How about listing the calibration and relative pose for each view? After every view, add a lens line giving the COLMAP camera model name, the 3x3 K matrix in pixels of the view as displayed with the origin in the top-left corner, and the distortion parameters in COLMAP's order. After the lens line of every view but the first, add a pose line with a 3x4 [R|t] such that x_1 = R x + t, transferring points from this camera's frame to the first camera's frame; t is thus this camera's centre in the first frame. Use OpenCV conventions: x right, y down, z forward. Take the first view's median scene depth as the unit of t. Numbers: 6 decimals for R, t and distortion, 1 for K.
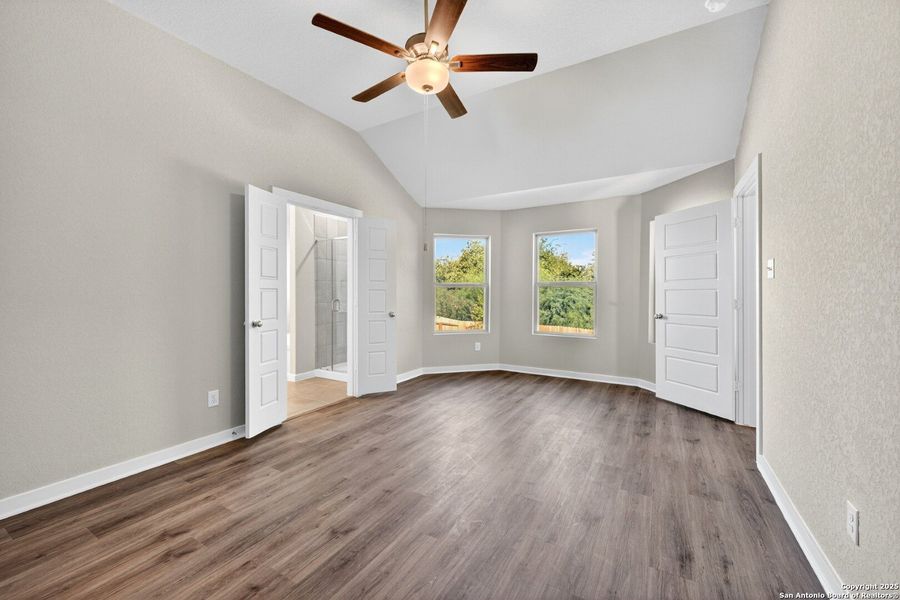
lens RADIAL K [[357.8, 0, 452.6], [0, 357.8, 296.0], [0, 0, 1]] dist [-0.001470, 0.000686]
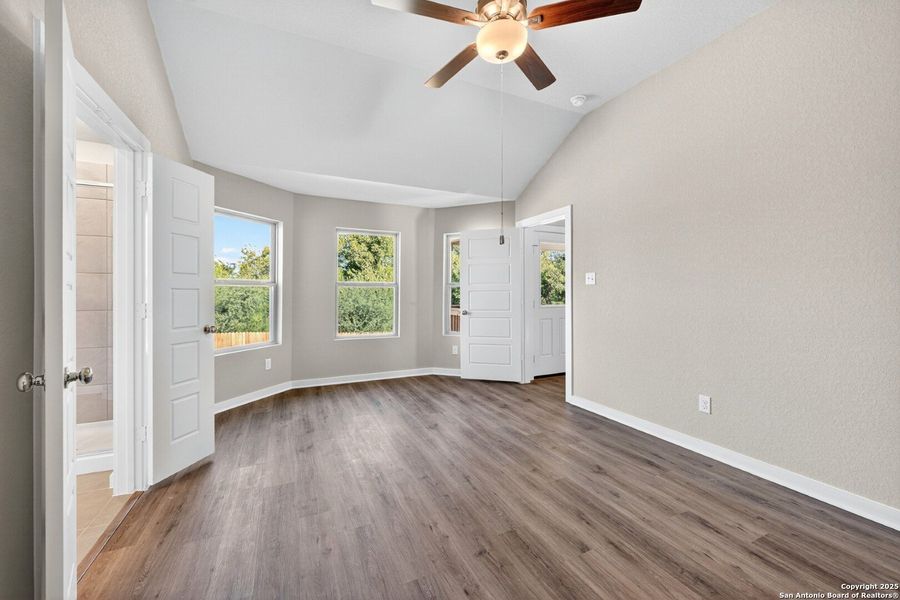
lens RADIAL K [[357.8, 0, 448.6], [0, 357.8, 295.0], [0, 0, 1]] dist [-0.001470, 0.000686]
pose [[0.571766, -0.005474, 0.820398, -0.582987], [0.008905, 0.999960, 0.000465, -0.005143], [-0.820368, 0.007040, 0.571792, 0.423700]]
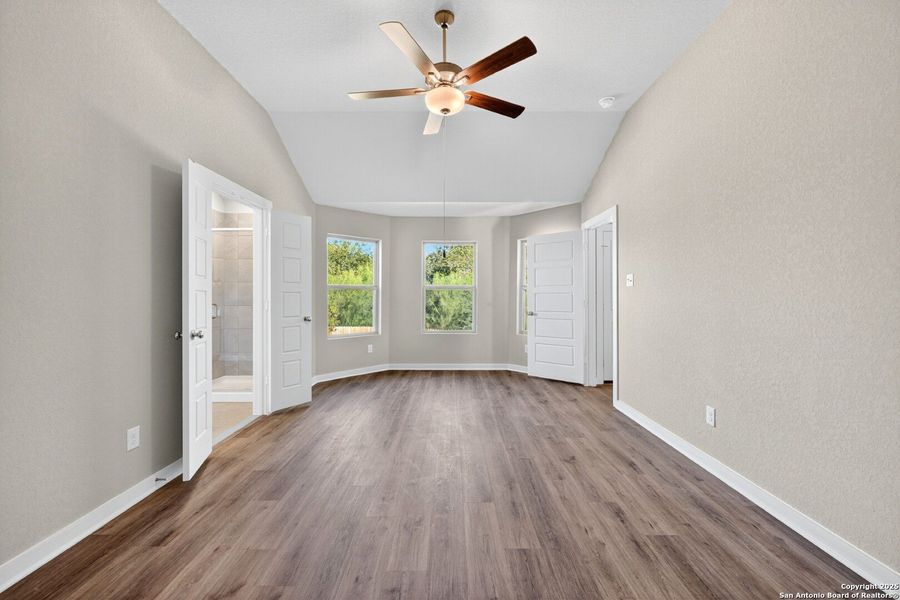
lens RADIAL K [[357.8, 0, 448.5], [0, 357.8, 299.1], [0, 0, 1]] dist [-0.001470, 0.000686]
pose [[0.864099, -0.006445, 0.503281, -0.426447], [0.005519, 0.999979, 0.003330, -0.001612], [-0.503292, -0.000100, 0.864116, 0.025283]]
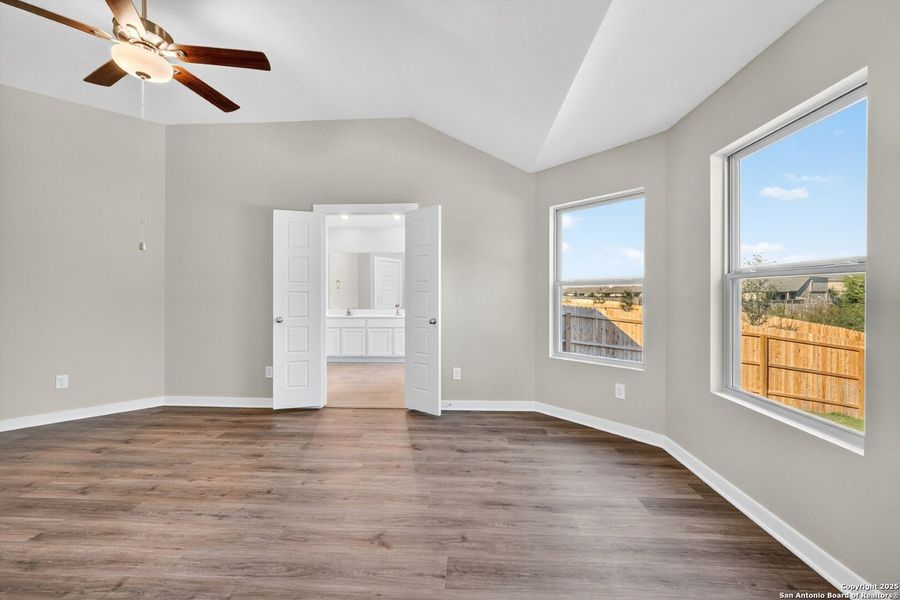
lens RADIAL K [[357.8, 0, 450.3], [0, 357.8, 296.1], [0, 0, 1]] dist [-0.001470, 0.000686]
pose [[0.457275, 0.002232, -0.889322, 0.769940], [-0.006924, 0.999975, -0.001051, -0.006610], [0.889298, 0.006639, 0.457279, 0.885702]]
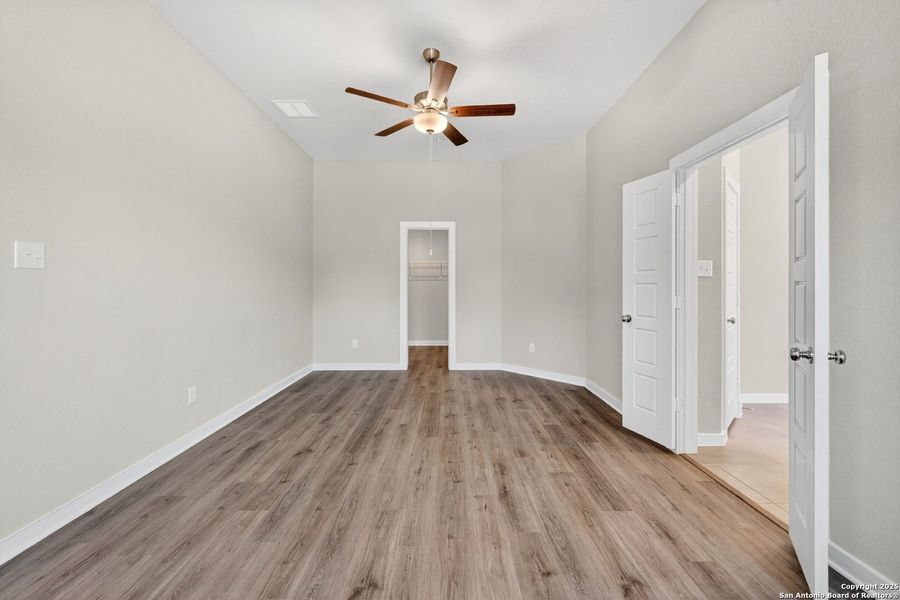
lens RADIAL K [[357.8, 0, 451.1], [0, 357.8, 285.9], [0, 0, 1]] dist [-0.001470, 0.000686]
pose [[-0.856310, -0.002037, -0.516458, 0.370950], [-0.004494, 0.999984, 0.003508, -0.014202], [0.516442, 0.005325, -0.856306, 1.486801]]
